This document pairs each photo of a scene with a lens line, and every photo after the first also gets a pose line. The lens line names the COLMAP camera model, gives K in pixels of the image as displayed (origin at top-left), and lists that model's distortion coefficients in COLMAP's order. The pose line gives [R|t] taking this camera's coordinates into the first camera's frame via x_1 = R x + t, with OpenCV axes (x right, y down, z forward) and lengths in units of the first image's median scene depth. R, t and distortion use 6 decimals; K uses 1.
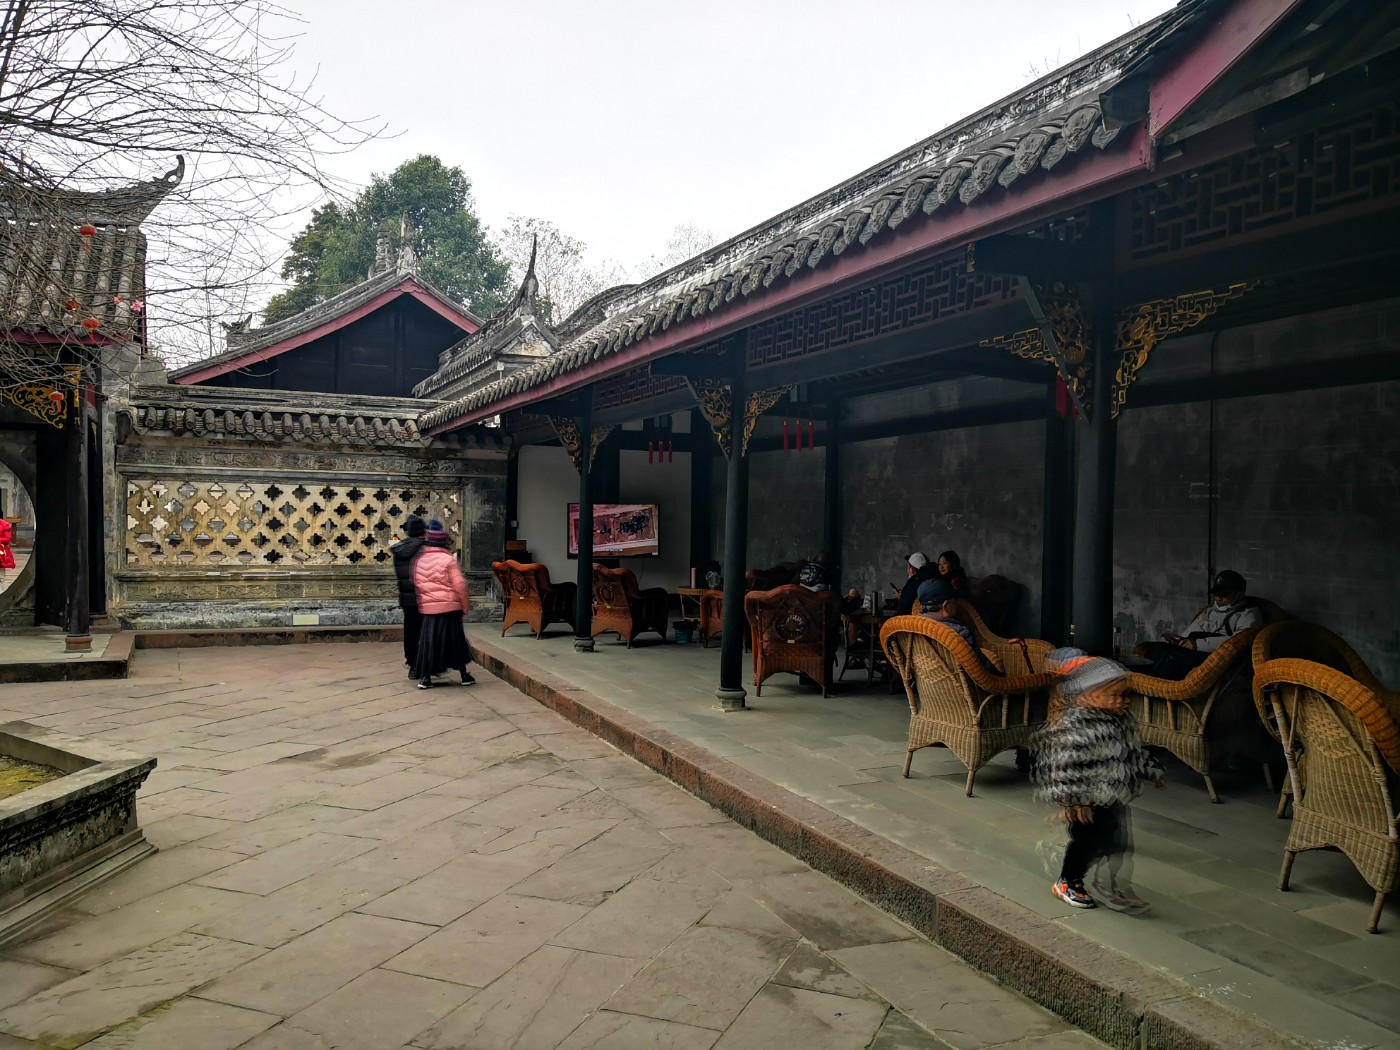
lens RADIAL K [[1139.5, 0, 700.0], [0, 1139.5, 525.0], [0, 0, 1]] dist [0.081009, -0.149166]
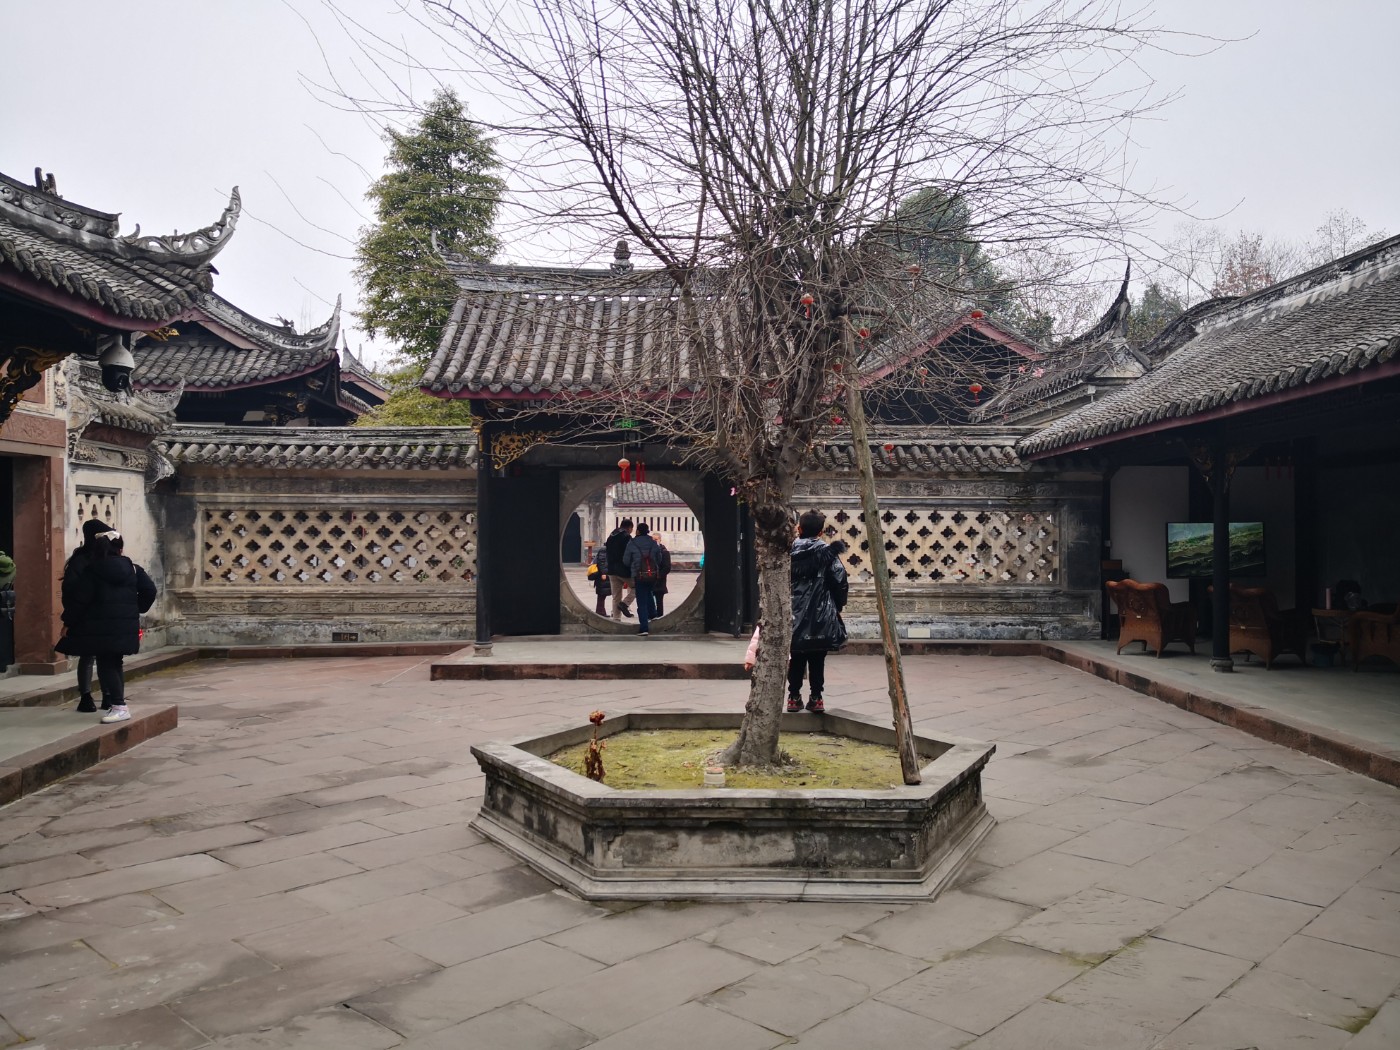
lens RADIAL K [[1139.5, 0, 700.0], [0, 1139.5, 525.0], [0, 0, 1]] dist [0.081009, -0.149166]
pose [[0.923401, -0.016111, -0.383498, -0.114193], [0.009813, 0.999783, -0.018375, -0.002590], [0.383710, 0.013204, 0.923359, -0.088595]]
